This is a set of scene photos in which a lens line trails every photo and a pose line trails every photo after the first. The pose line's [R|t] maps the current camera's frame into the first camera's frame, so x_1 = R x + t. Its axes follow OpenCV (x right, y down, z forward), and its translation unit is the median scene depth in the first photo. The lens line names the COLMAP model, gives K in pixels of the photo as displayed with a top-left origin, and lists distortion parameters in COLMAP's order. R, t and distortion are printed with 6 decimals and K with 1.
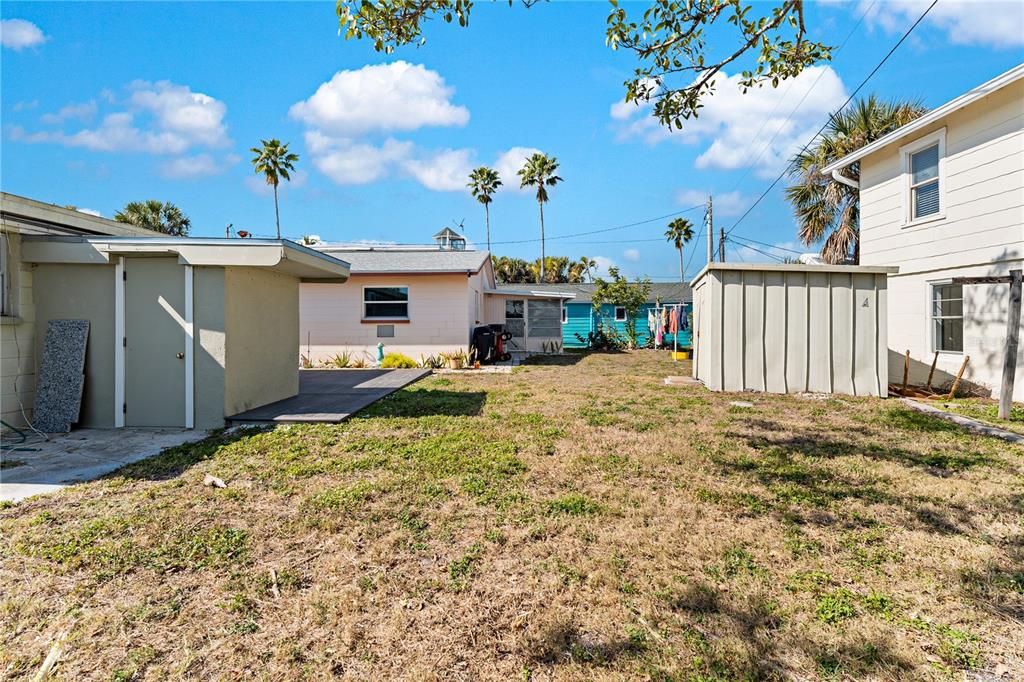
lens RADIAL K [[465.5, 0, 511.0], [0, 465.5, 328.4], [0, 0, 1]] dist [-0.013423, -0.000337]
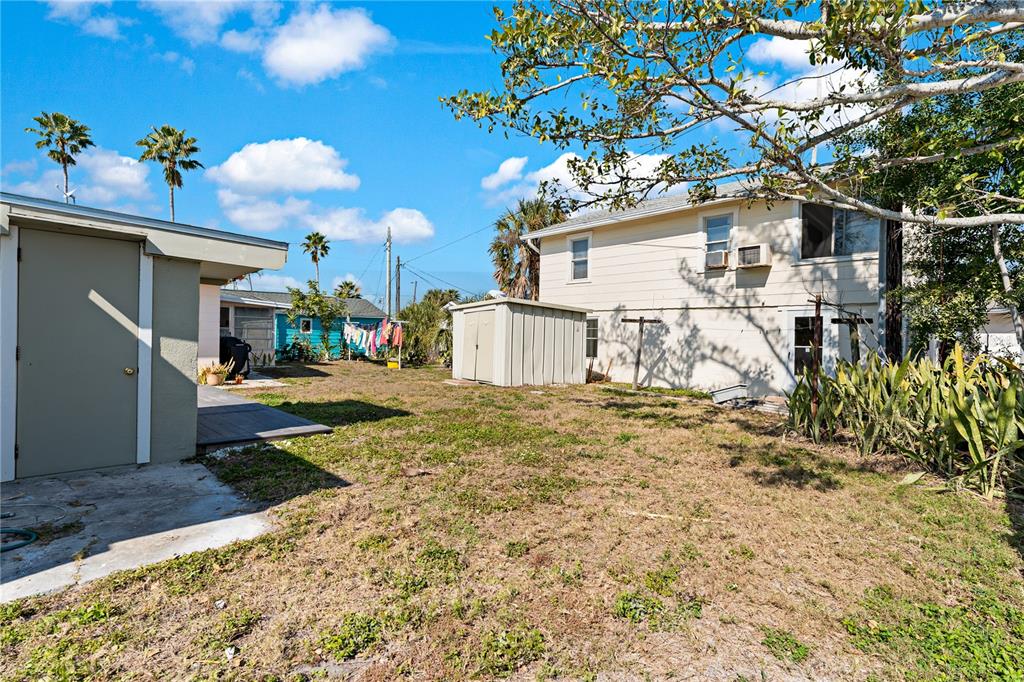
lens RADIAL K [[457.2, 0, 507.8], [0, 457.2, 341.5], [0, 0, 1]] dist [-0.000387, -0.000086]
pose [[0.687077, 0.014933, 0.726431, -0.461436], [-0.016070, 0.999857, -0.005354, 0.002445], [-0.726407, -0.007995, 0.687219, 0.016202]]
